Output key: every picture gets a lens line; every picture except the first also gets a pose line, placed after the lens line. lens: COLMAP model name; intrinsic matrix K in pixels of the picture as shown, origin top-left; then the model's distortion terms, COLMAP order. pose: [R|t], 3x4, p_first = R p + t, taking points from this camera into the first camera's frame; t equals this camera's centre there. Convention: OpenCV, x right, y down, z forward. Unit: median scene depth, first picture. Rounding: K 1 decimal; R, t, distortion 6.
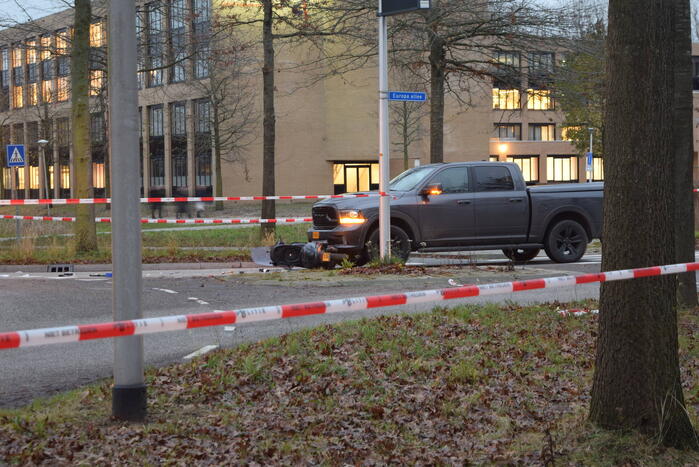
lens RADIAL K [[1605.7, 0, 349.5], [0, 1605.7, 233.5], [0, 0, 1]] dist [0.085072, 0.127670]
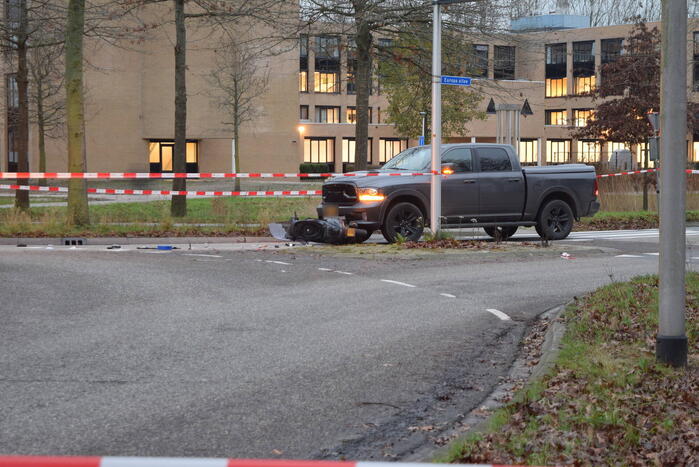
lens RADIAL K [[1605.7, 0, 349.5], [0, 1605.7, 233.5], [0, 0, 1]] dist [0.085072, 0.127670]
pose [[0.985092, 0.007911, 0.171845, -0.182314], [-0.009963, 0.999889, 0.011087, 0.003584], [-0.171738, -0.012634, 0.985062, -0.027308]]
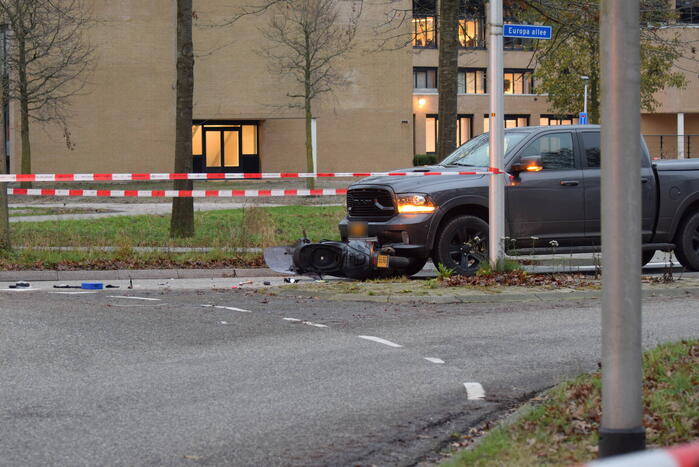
lens RADIAL K [[2402.1, 0, 349.5], [0, 2402.1, 233.5], [0, 0, 1]] dist [-0.107012, -0.781441]
pose [[0.995359, 0.004760, 0.096110, -0.119824], [-0.004919, 0.999987, 0.001416, 0.001202], [-0.096102, -0.001882, 0.995370, -0.025832]]
